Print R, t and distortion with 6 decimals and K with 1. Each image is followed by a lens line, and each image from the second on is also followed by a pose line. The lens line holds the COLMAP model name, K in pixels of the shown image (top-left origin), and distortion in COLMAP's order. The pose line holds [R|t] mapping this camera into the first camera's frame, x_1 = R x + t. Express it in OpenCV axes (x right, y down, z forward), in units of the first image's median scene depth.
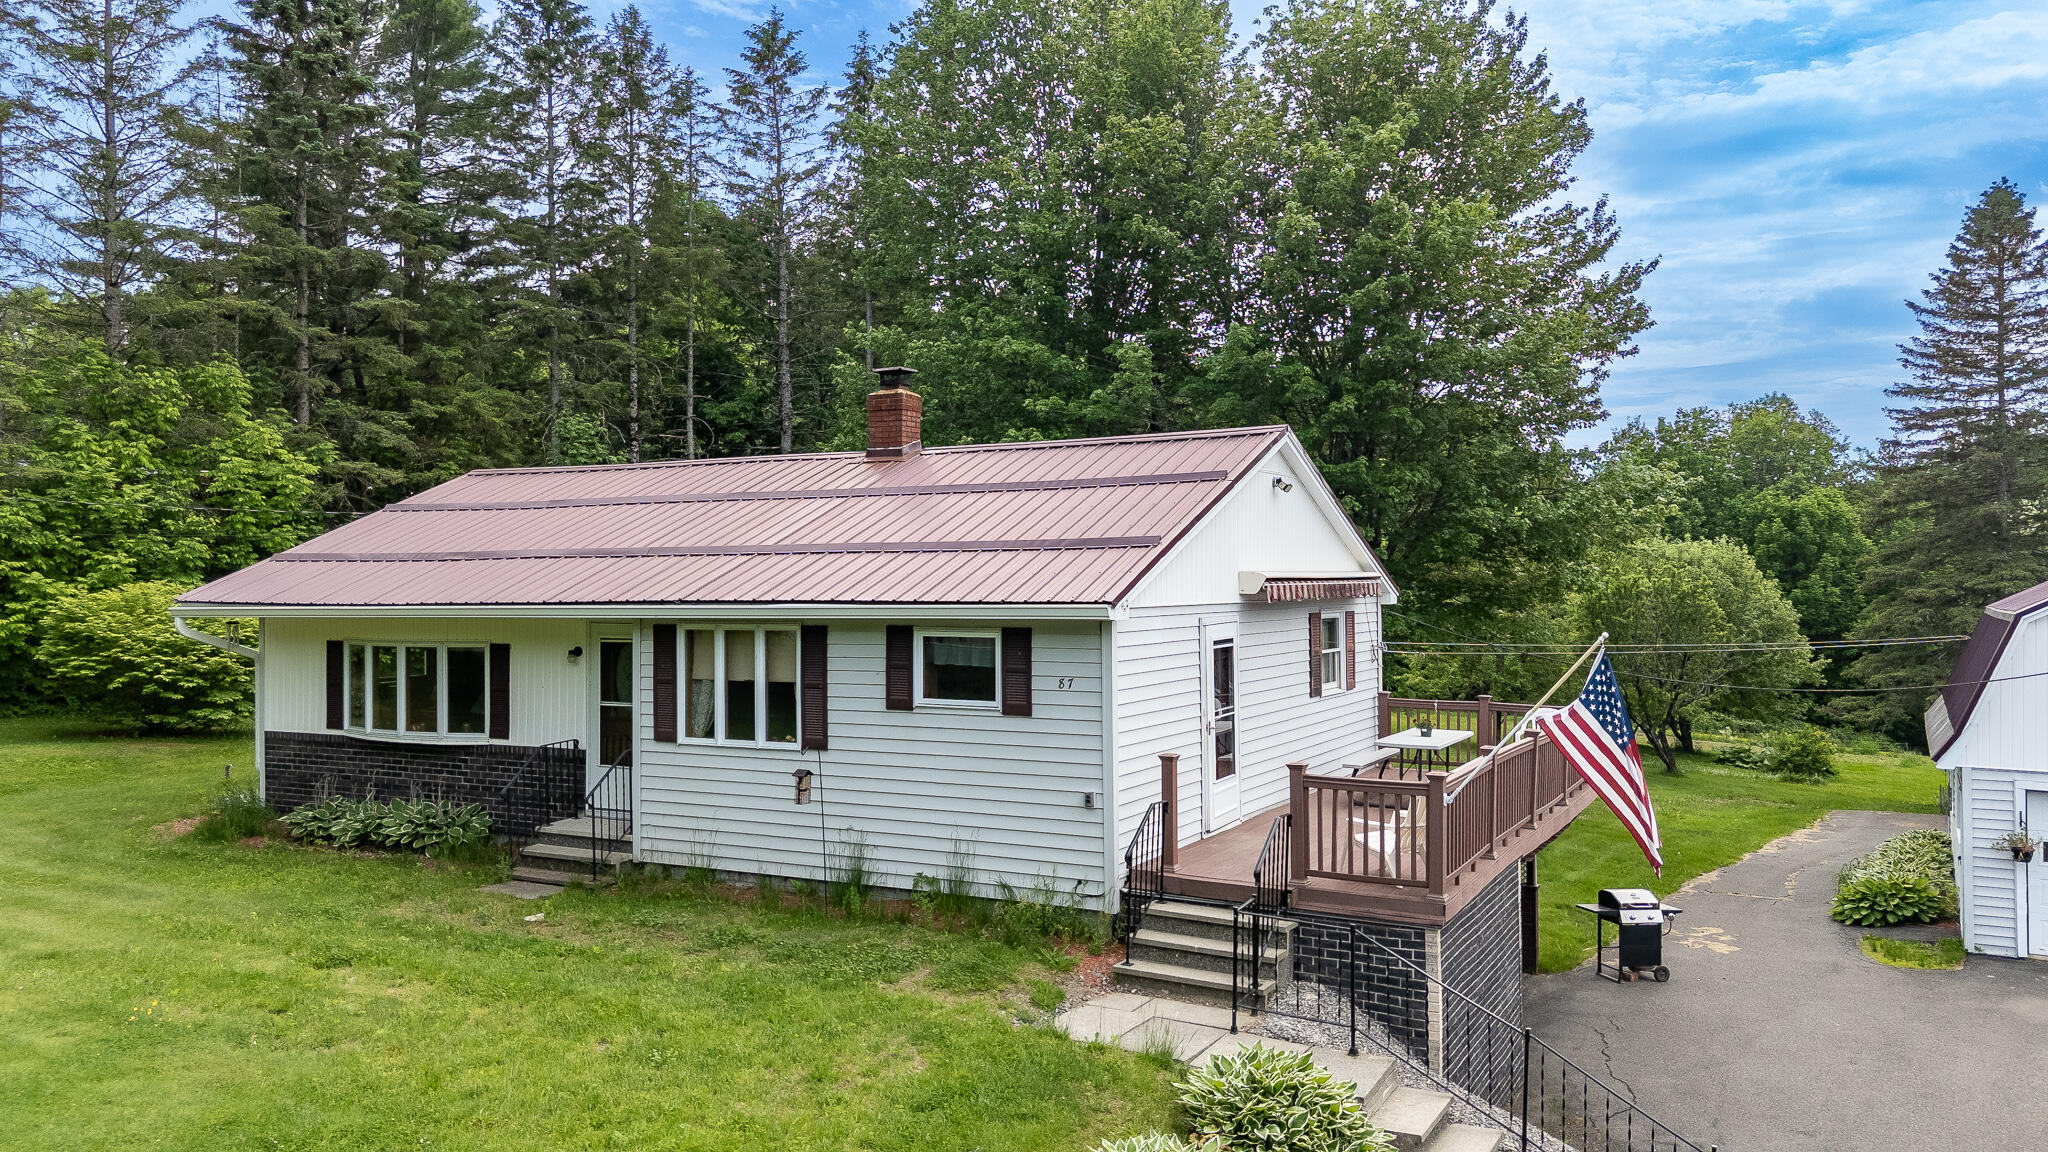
lens RADIAL K [[1508.3, 0, 1028.0], [0, 1508.3, 573.5], [0, 0, 1]] dist [0.073436, -0.071435]
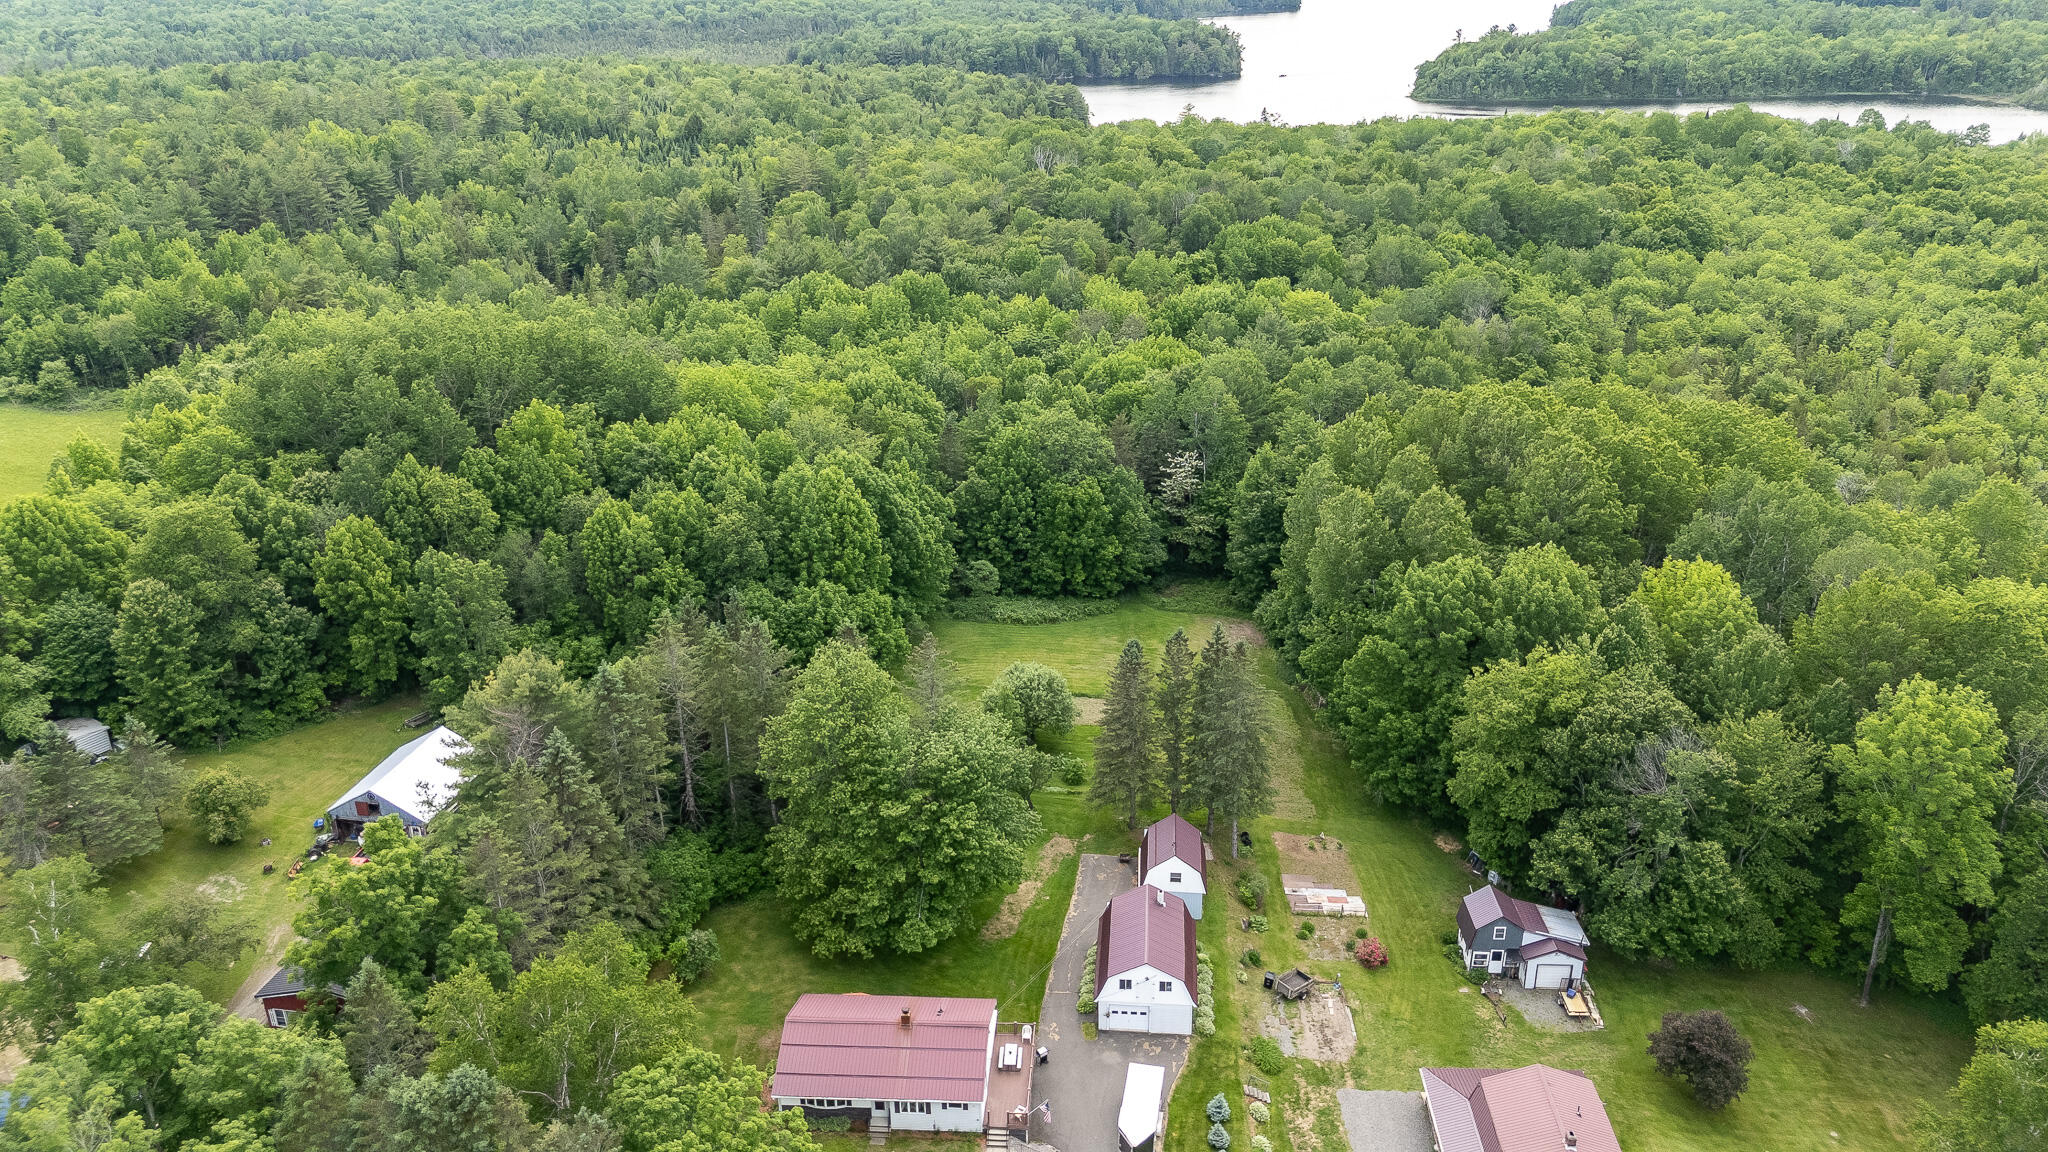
lens RADIAL K [[1501.4, 0, 1024.0], [0, 1501.4, 576.0], [0, 0, 1]] dist [0.062069, -0.055357]
pose [[0.908523, -0.177453, 0.378281, -1.131419], [0.008868, 0.913321, 0.407144, -2.872997], [-0.417741, -0.366545, 0.831347, -2.282179]]
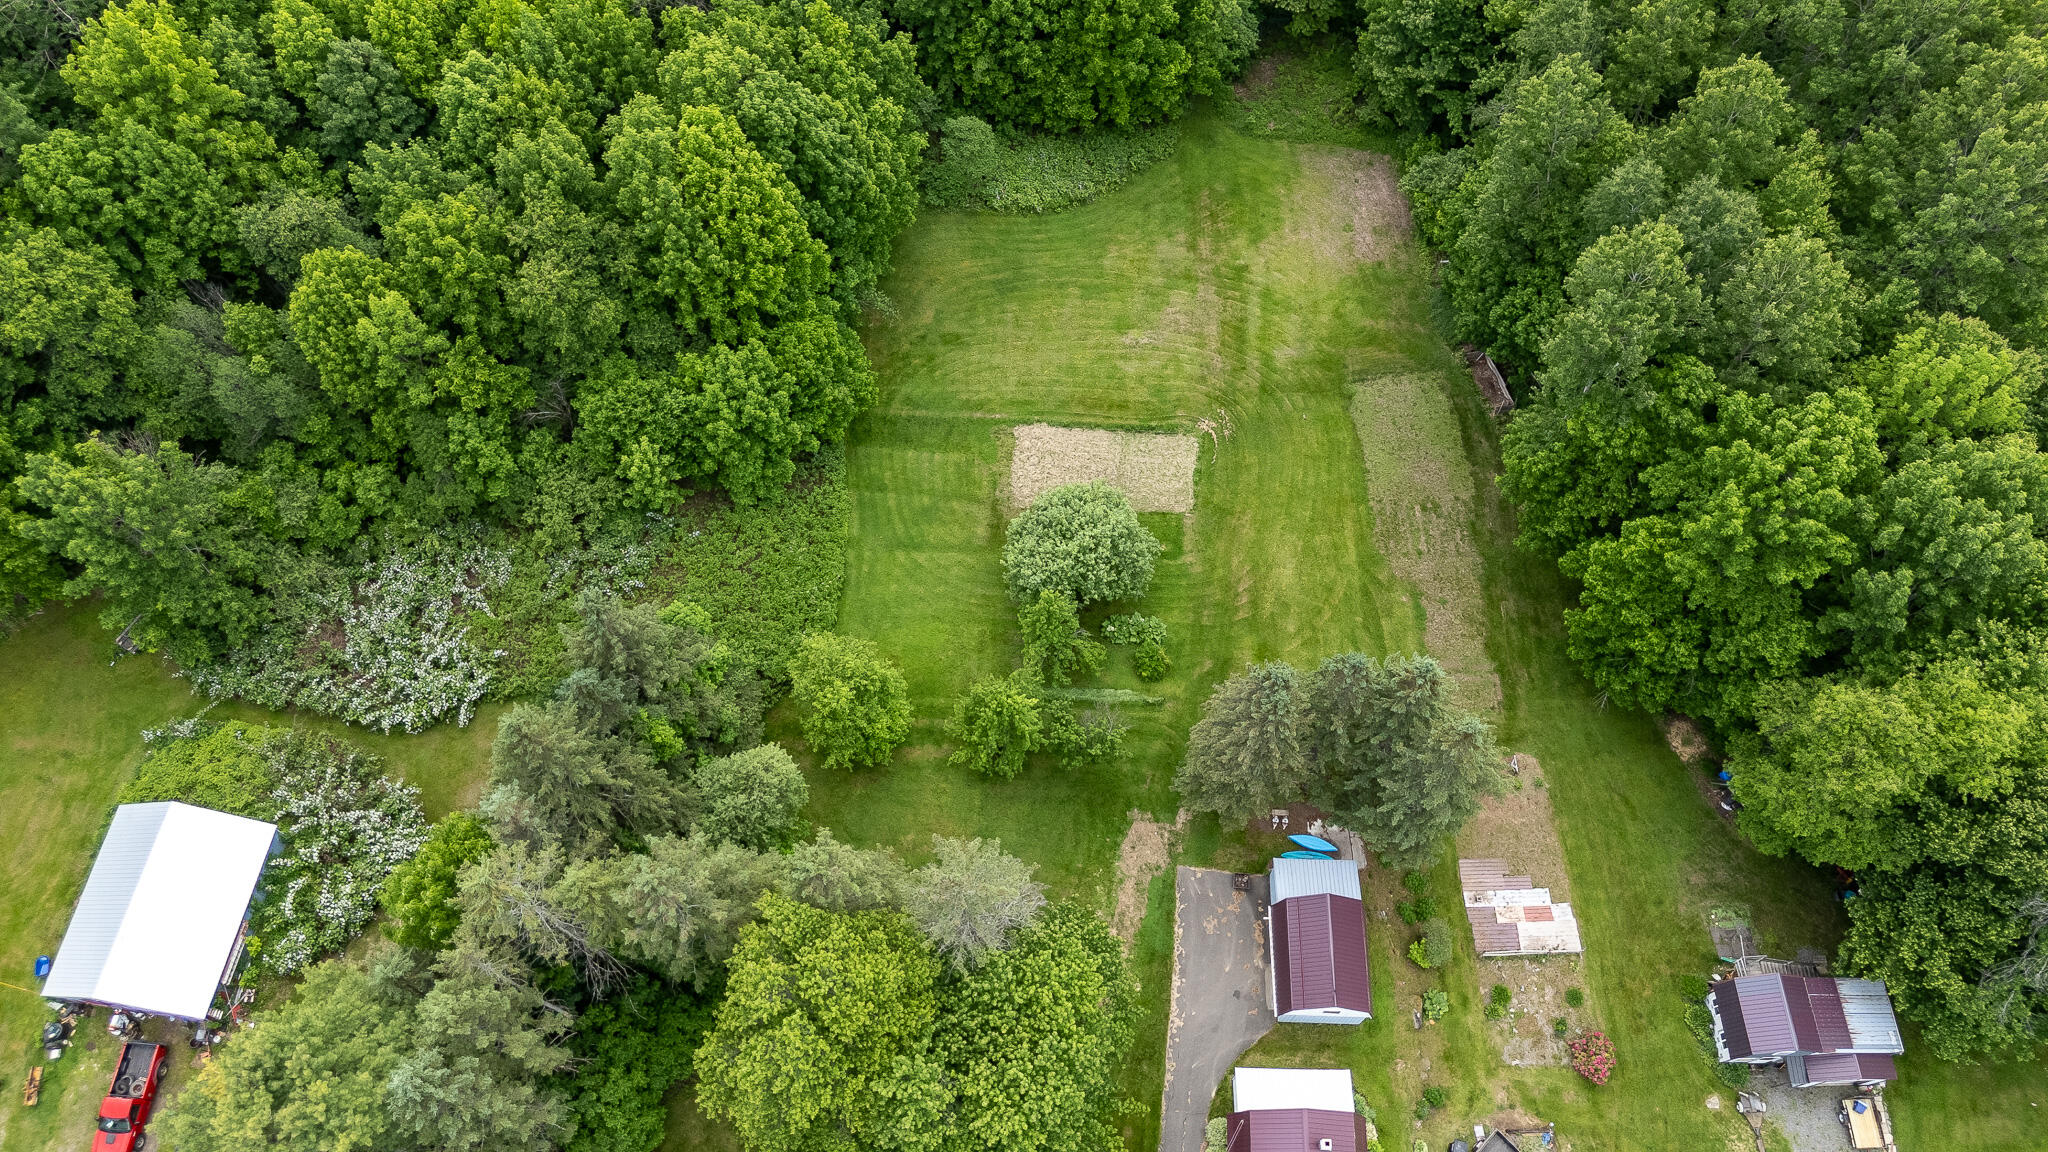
lens RADIAL K [[1508.3, 0, 1028.0], [0, 1508.3, 573.5], [0, 0, 1]] dist [0.073436, -0.071435]
pose [[0.880127, -0.436513, 0.186634, 0.227135], [0.019176, 0.425499, 0.904756, -3.504353], [-0.474350, -0.792722, 0.382864, 1.110975]]
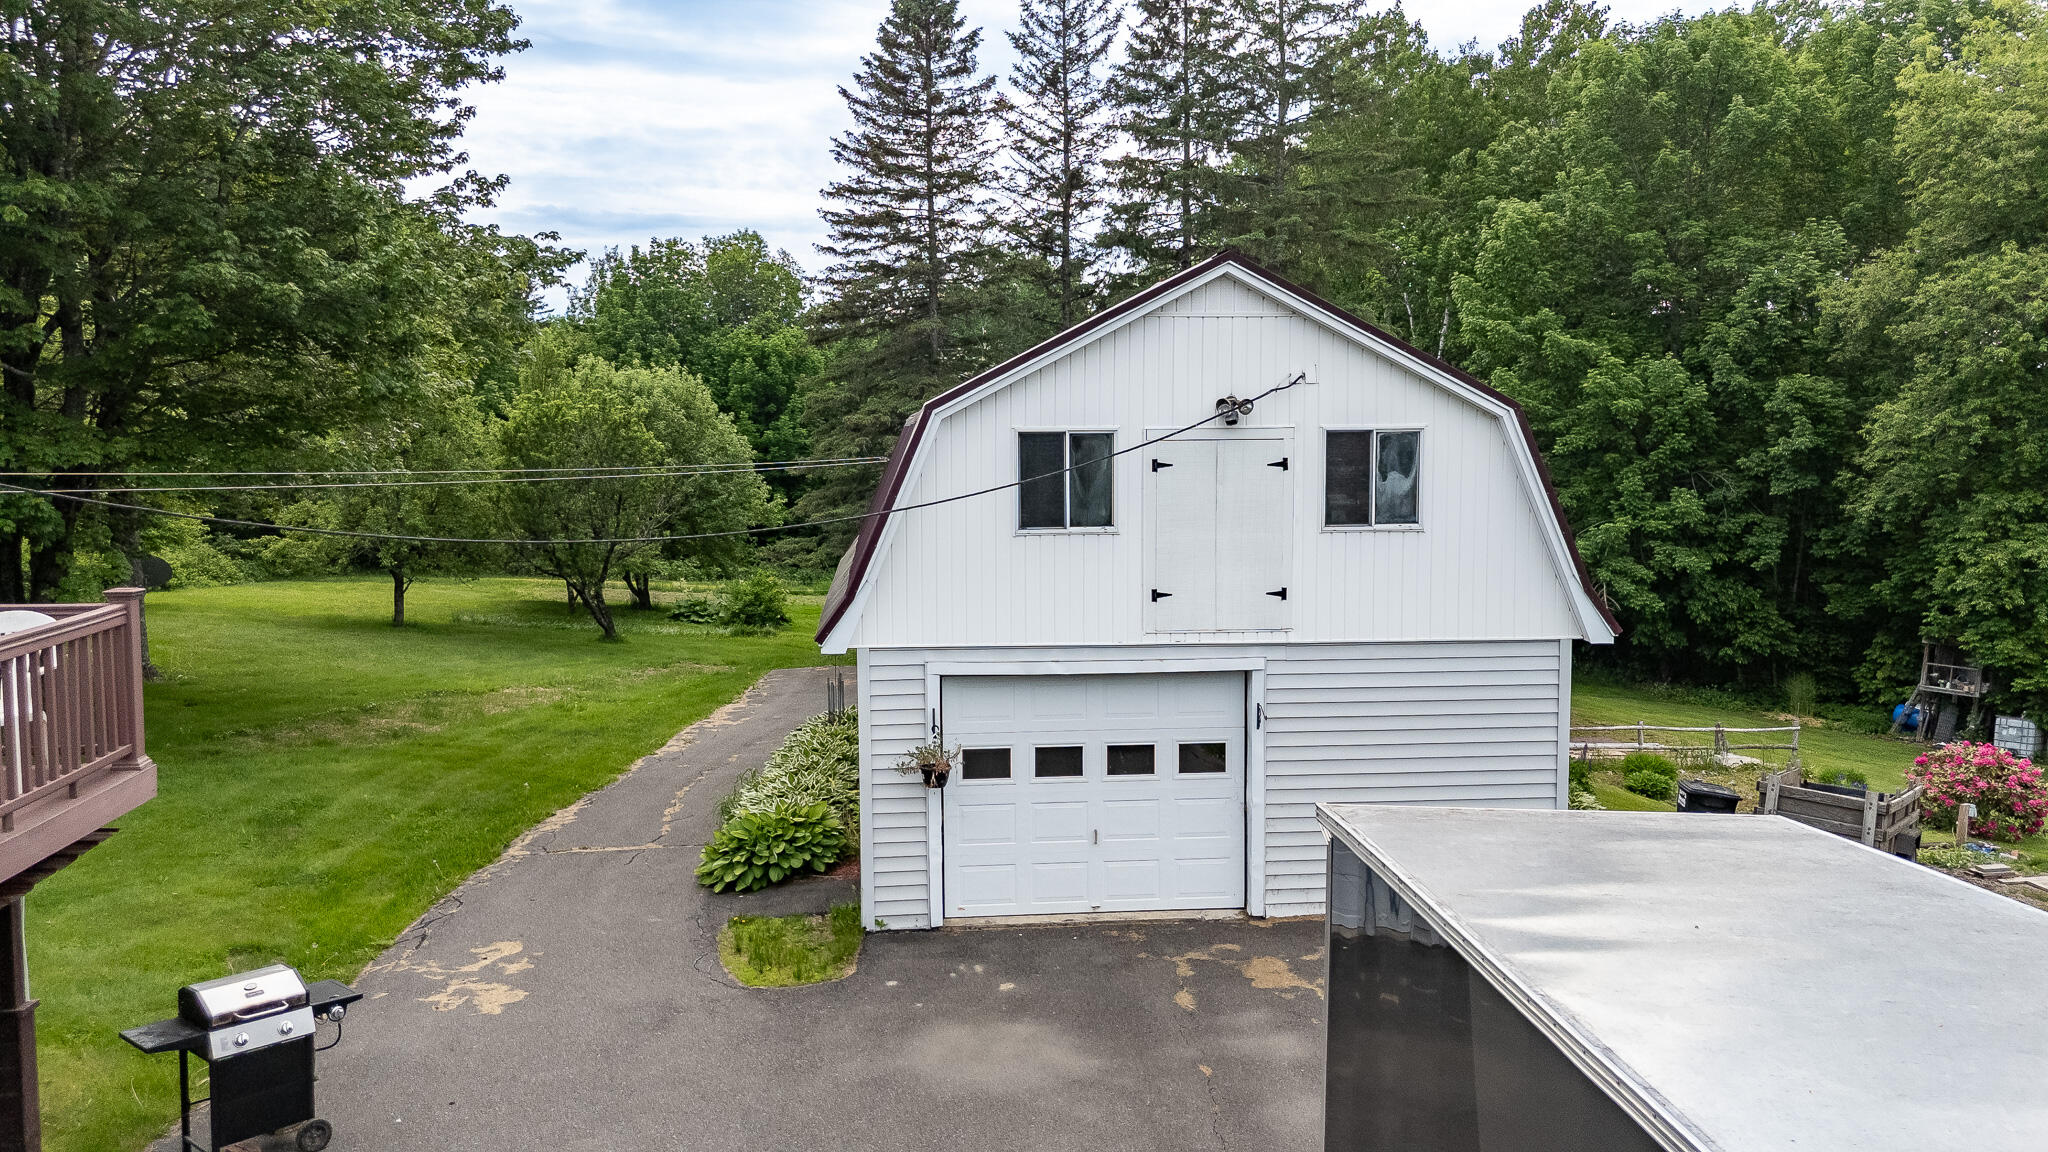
lens RADIAL K [[1508.3, 0, 1028.0], [0, 1508.3, 573.5], [0, 0, 1]] dist [0.073436, -0.071435]
pose [[0.814695, -0.059099, 0.576870, 0.275810], [0.003426, 0.995266, 0.097124, 0.030997], [-0.579879, -0.077150, 0.811041, 0.406644]]
